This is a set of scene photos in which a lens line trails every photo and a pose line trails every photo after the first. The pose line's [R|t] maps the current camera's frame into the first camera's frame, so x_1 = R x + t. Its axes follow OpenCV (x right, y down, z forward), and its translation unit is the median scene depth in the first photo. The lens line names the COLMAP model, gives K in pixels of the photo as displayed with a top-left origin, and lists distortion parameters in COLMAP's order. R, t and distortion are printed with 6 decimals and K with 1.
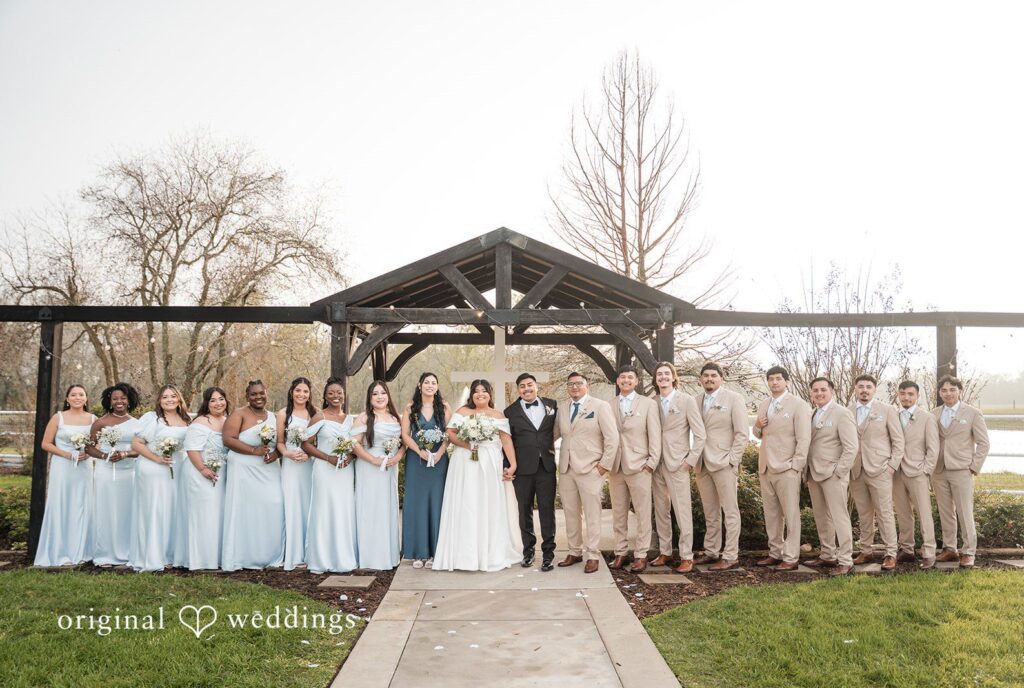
lens RADIAL K [[836.9, 0, 526.4], [0, 836.9, 349.1], [0, 0, 1]] dist [-0.080646, 0.001631]
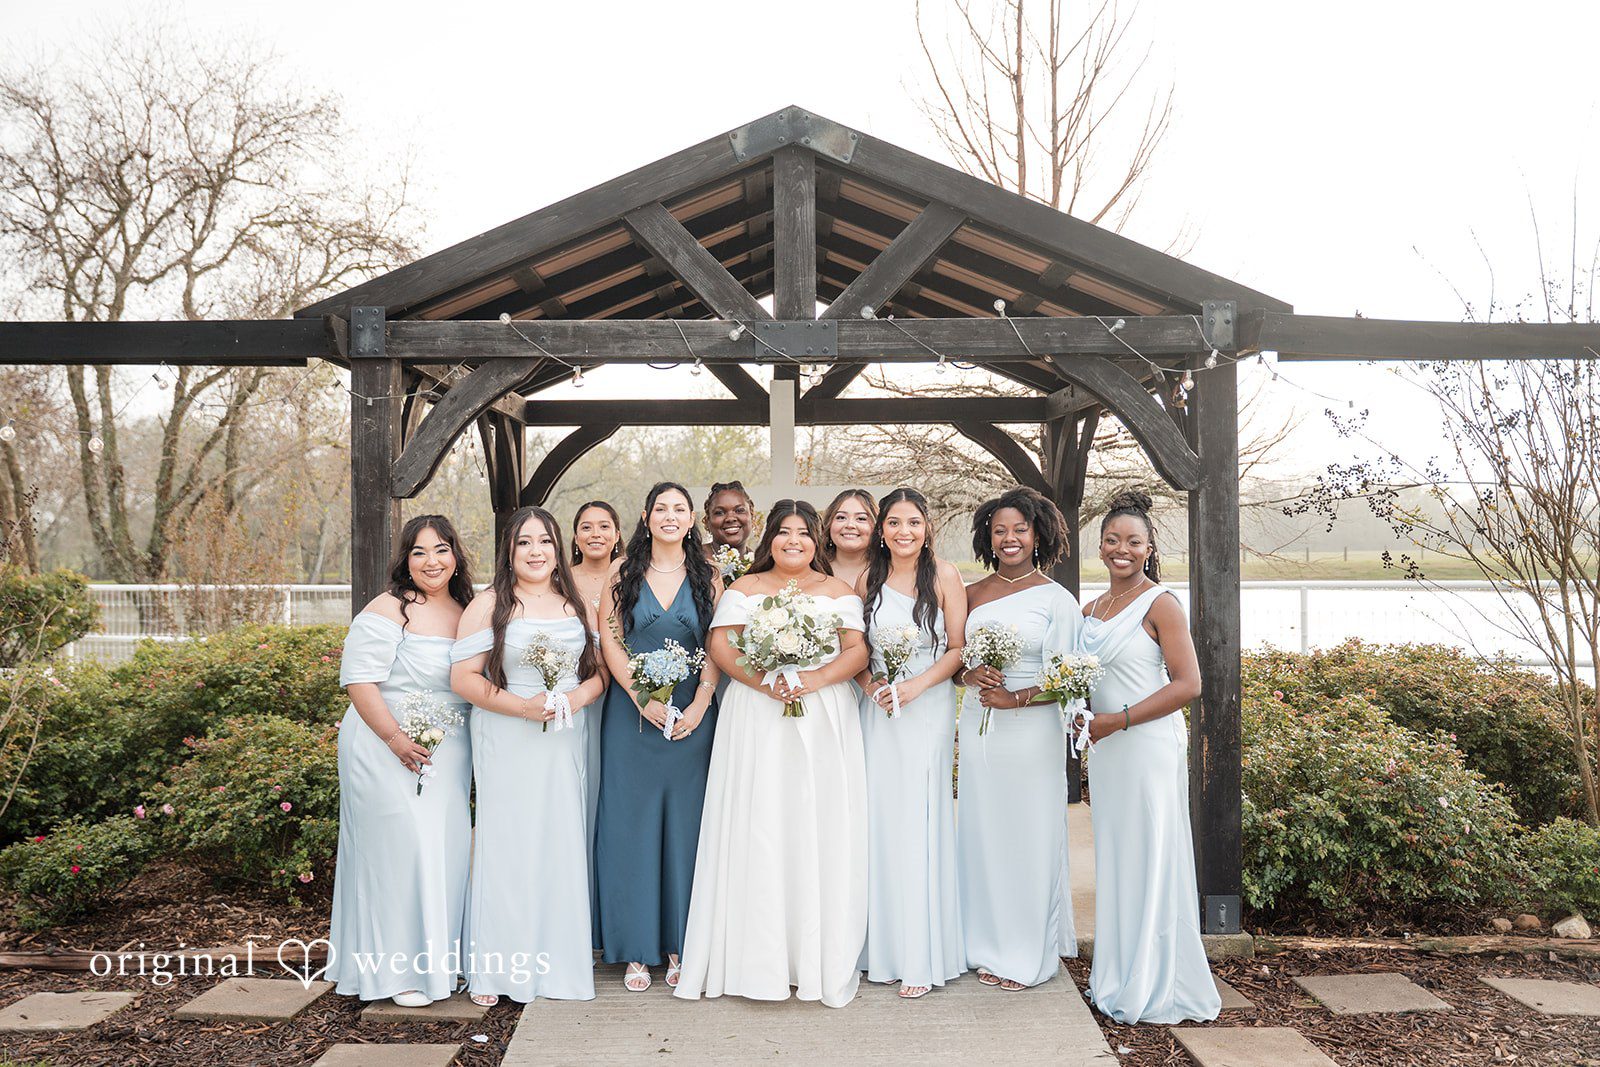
lens RADIAL K [[1445.4, 0, 796.9], [0, 1445.4, 543.4], [0, 0, 1]] dist [-0.042243, 0.000000]
pose [[0.999829, -0.010698, -0.015052, -0.013647], [0.011583, 0.998130, 0.060018, 0.011271], [0.014381, -0.060182, 0.998084, 0.250683]]
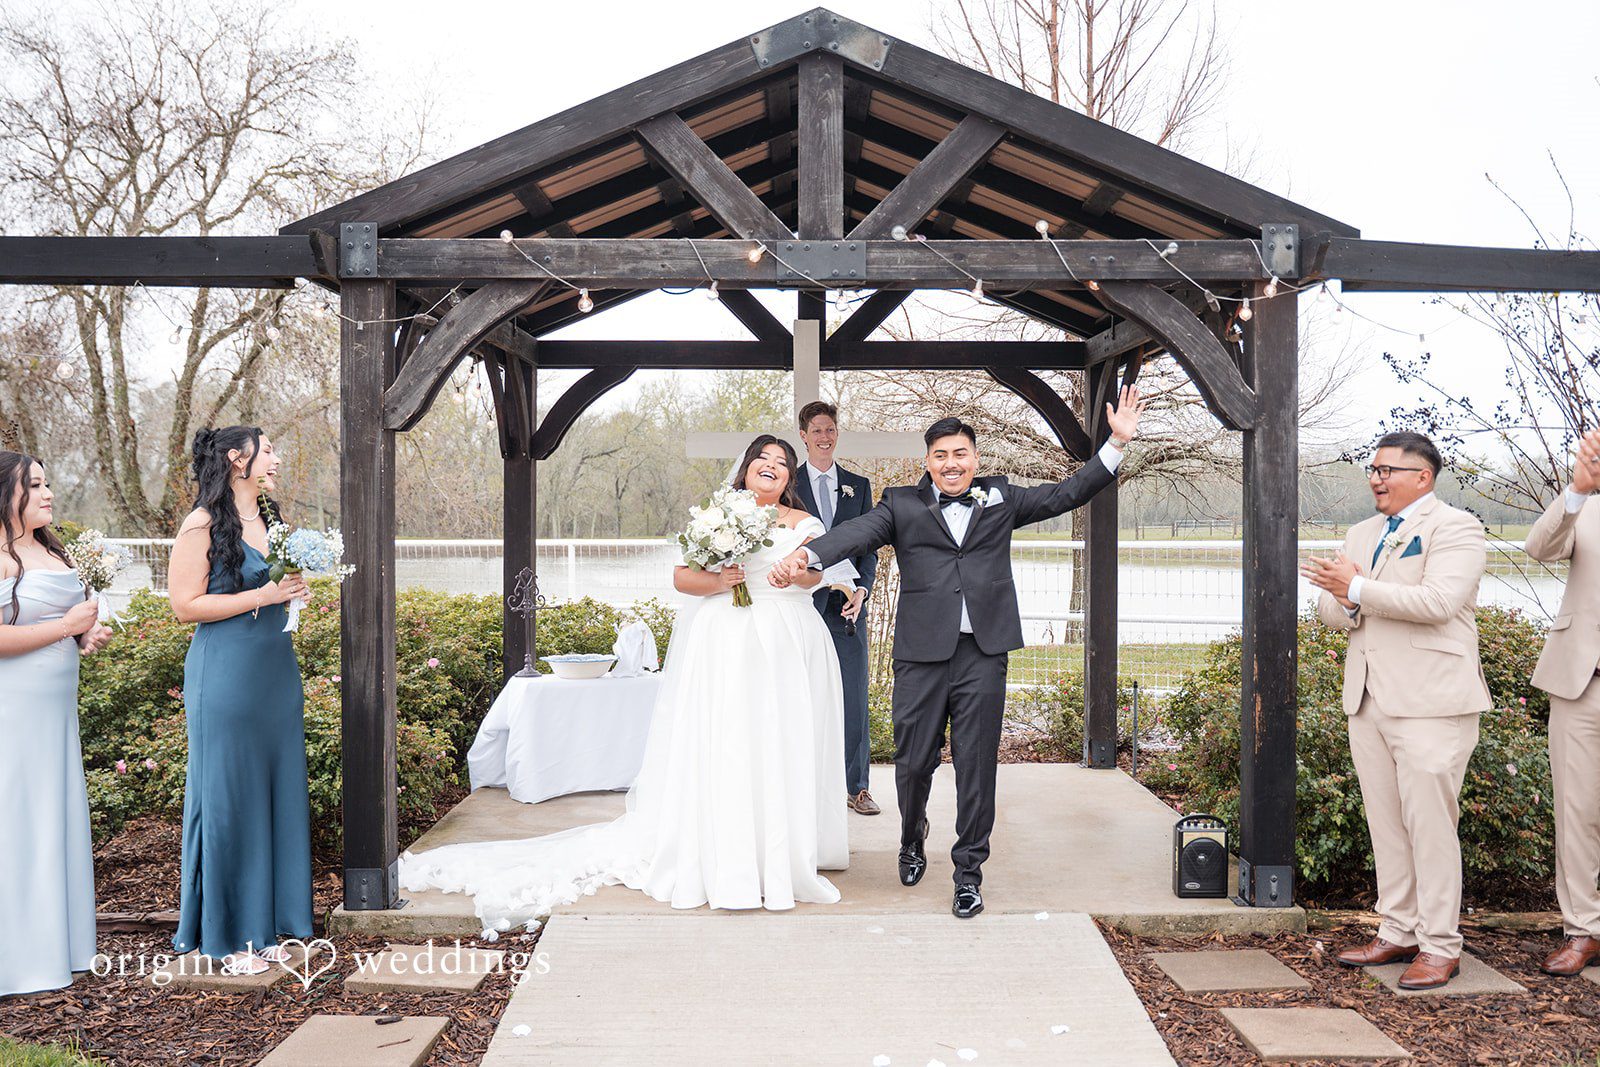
lens RADIAL K [[1445.4, 0, 807.4], [0, 1445.4, 550.2], [0, 0, 1]] dist [-0.042243, 0.000000]
pose [[0.999688, -0.001641, -0.024927, -0.013672], [0.003755, 0.996371, 0.085028, 0.023436], [0.024697, -0.085095, 0.996067, 0.286805]]
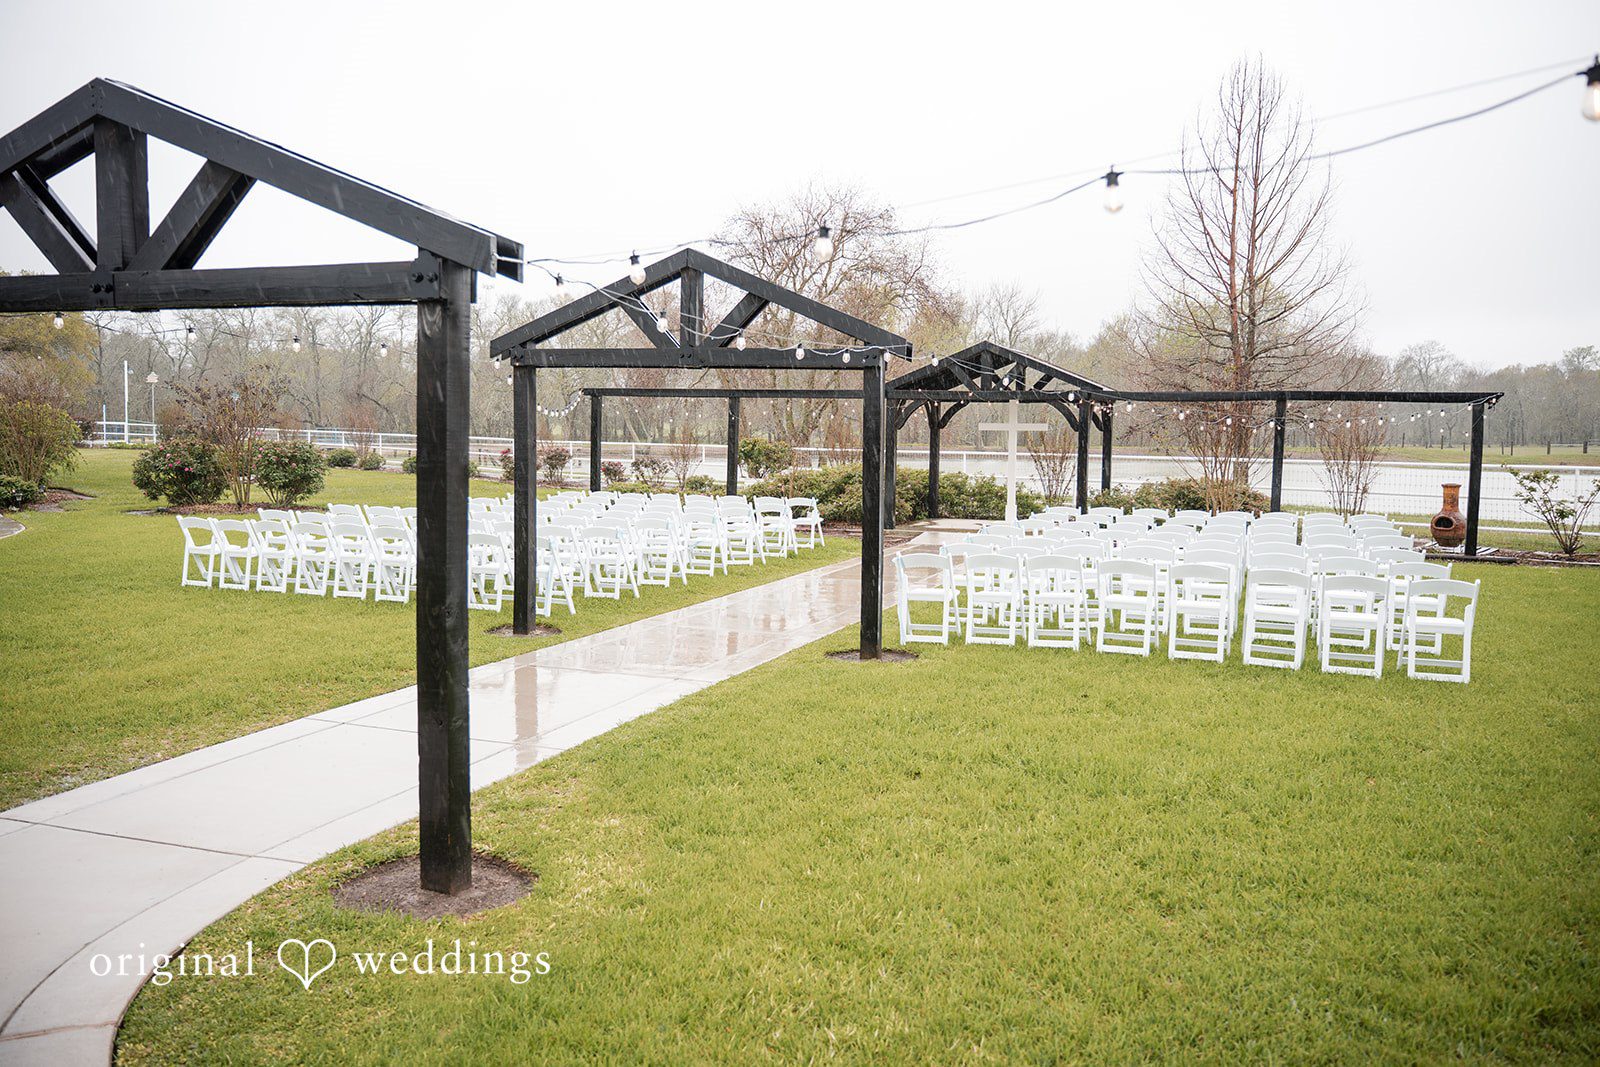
lens RADIAL K [[1445.4, 0, 805.3], [0, 1445.4, 530.2], [0, 0, 1]] dist [-0.042243, 0.000000]
pose [[0.925151, 0.036804, -0.377811, 0.568191], [0.015059, 0.990947, 0.133406, -0.123913], [0.379300, -0.129110, 0.916222, -1.390734]]
